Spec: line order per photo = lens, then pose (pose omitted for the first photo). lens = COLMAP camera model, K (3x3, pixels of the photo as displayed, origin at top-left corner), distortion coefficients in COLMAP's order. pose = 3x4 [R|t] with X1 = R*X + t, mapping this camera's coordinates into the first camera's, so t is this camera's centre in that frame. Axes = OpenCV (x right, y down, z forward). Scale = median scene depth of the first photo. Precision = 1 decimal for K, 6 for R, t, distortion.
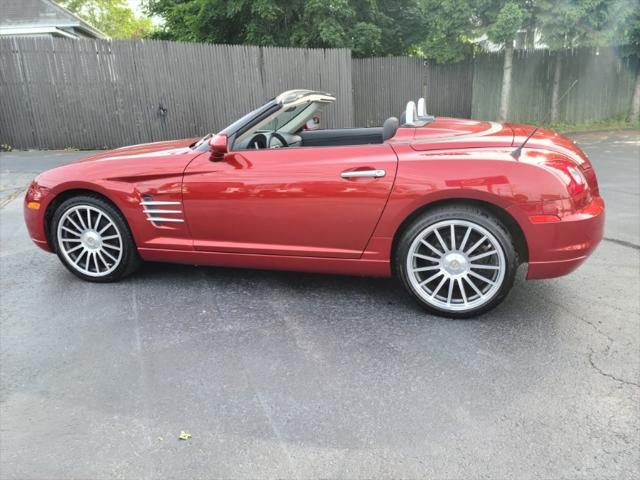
lens RADIAL K [[522.5, 0, 319.5], [0, 522.5, 240.9], [0, 0, 1]] dist [0.082547, -0.061940]
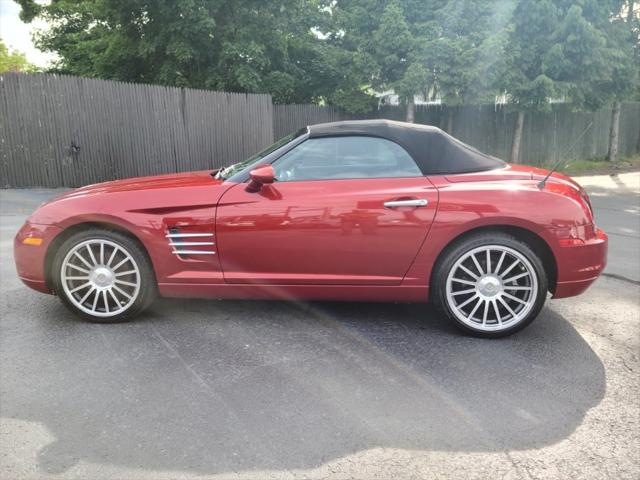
lens RADIAL K [[522.5, 0, 319.1], [0, 522.5, 240.8], [0, 0, 1]] dist [0.082547, -0.061940]
pose [[0.976152, -0.013243, 0.216685, -0.265184], [0.031585, 0.996181, -0.081405, 0.022845], [-0.214780, 0.086307, 0.972842, 0.015782]]
